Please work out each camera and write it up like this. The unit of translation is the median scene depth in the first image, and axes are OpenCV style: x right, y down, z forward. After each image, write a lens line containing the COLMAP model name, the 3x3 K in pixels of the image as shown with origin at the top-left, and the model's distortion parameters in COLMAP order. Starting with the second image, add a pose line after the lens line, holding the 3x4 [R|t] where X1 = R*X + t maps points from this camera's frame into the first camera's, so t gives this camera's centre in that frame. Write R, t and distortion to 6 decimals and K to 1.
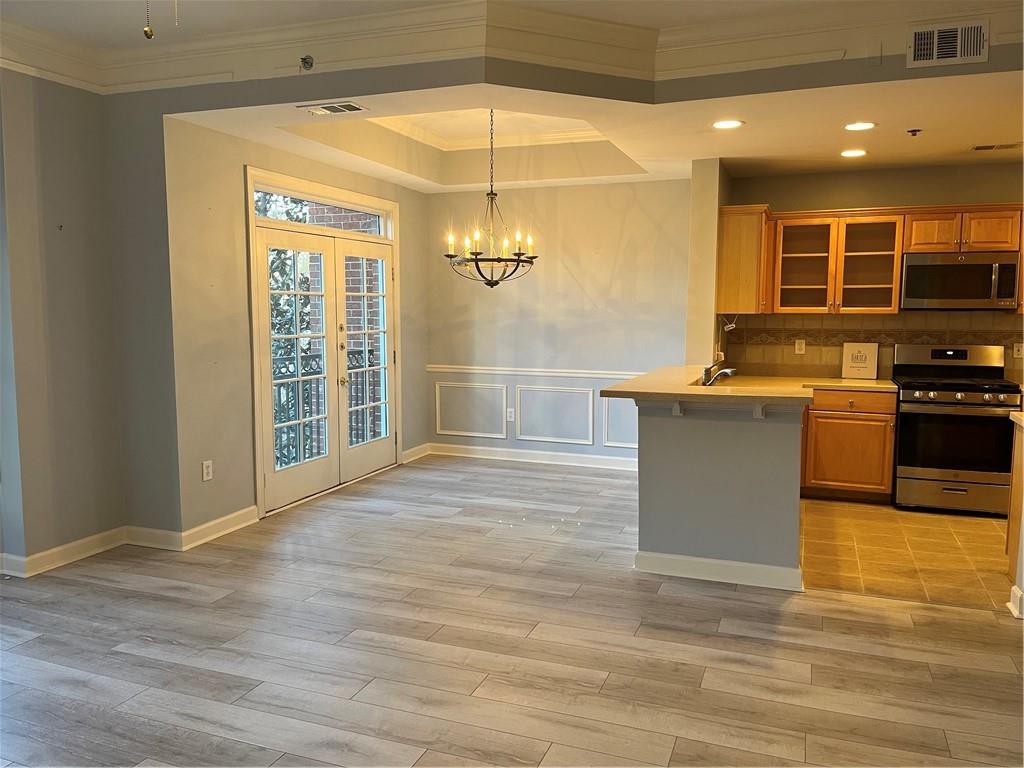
lens RADIAL K [[773.3, 0, 516.4], [0, 773.3, 381.4], [0, 0, 1]] dist [0.078039, -0.102370]
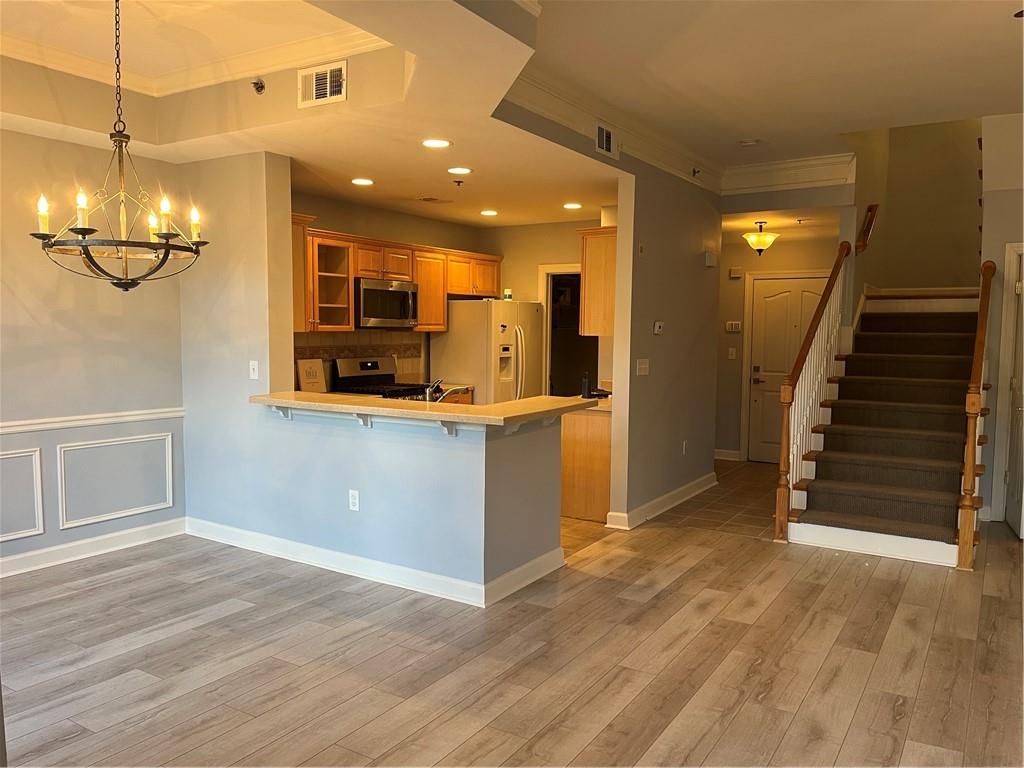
lens RADIAL K [[773.3, 0, 516.4], [0, 773.3, 381.4], [0, 0, 1]] dist [0.078039, -0.102370]
pose [[0.197523, -0.070333, 0.977772, -0.620705], [0.086145, 0.994810, 0.054156, -0.062956], [-0.976506, 0.073533, 0.202557, 0.633645]]
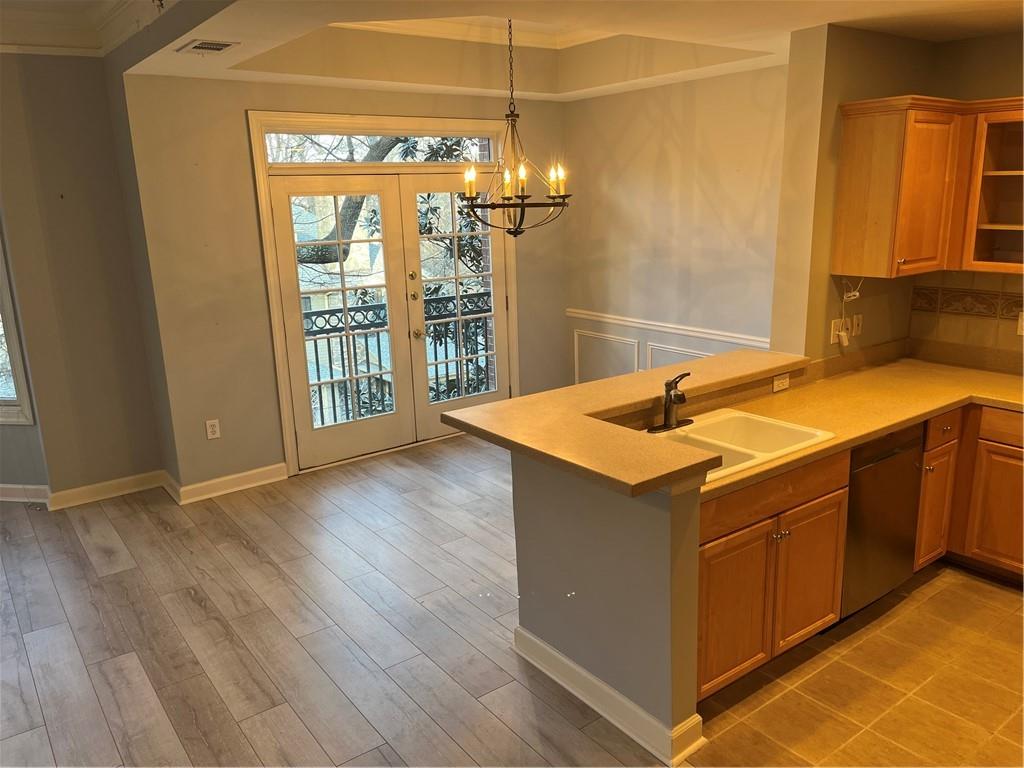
lens RADIAL K [[773.3, 0, 516.4], [0, 773.3, 381.4], [0, 0, 1]] dist [0.078039, -0.102370]
pose [[0.844318, 0.099958, -0.526436, 0.438008], [-0.021488, 0.987973, 0.153128, -0.104842], [0.535411, -0.117977, 0.836311, 0.341470]]
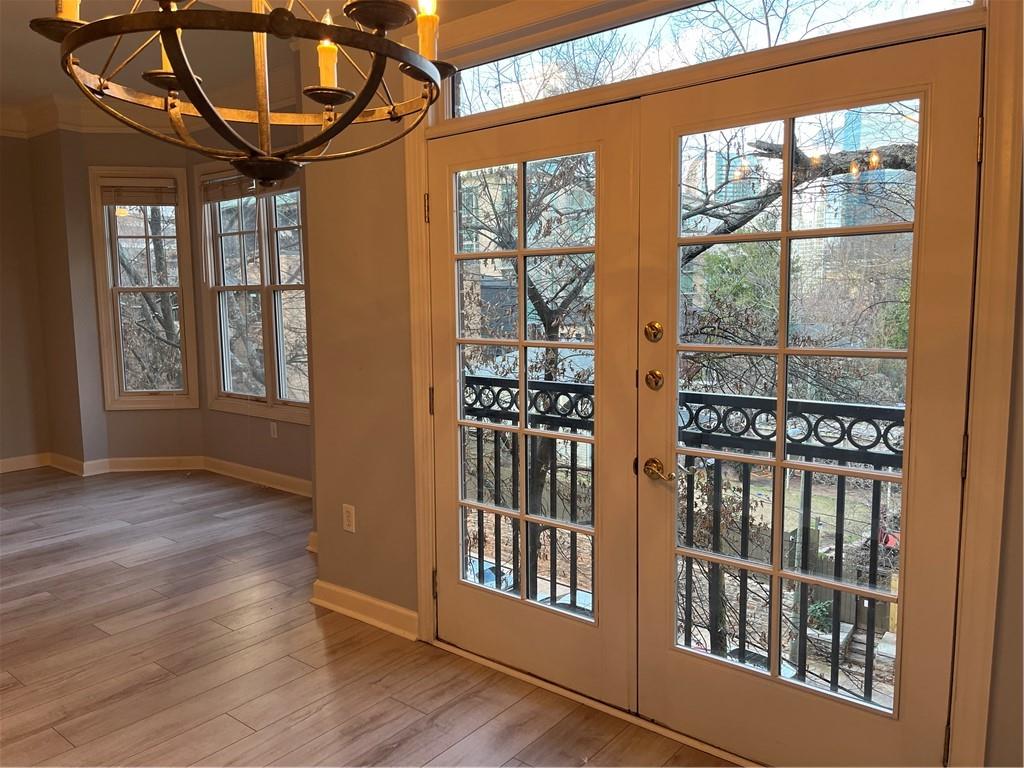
lens RADIAL K [[773.3, 0, 516.4], [0, 773.3, 381.4], [0, 0, 1]] dist [0.078039, -0.102370]
pose [[-0.322708, 0.104046, -0.940763, 0.194003], [-0.080521, 0.987318, 0.136816, -0.109720], [0.943067, 0.119903, -0.310237, 1.255863]]
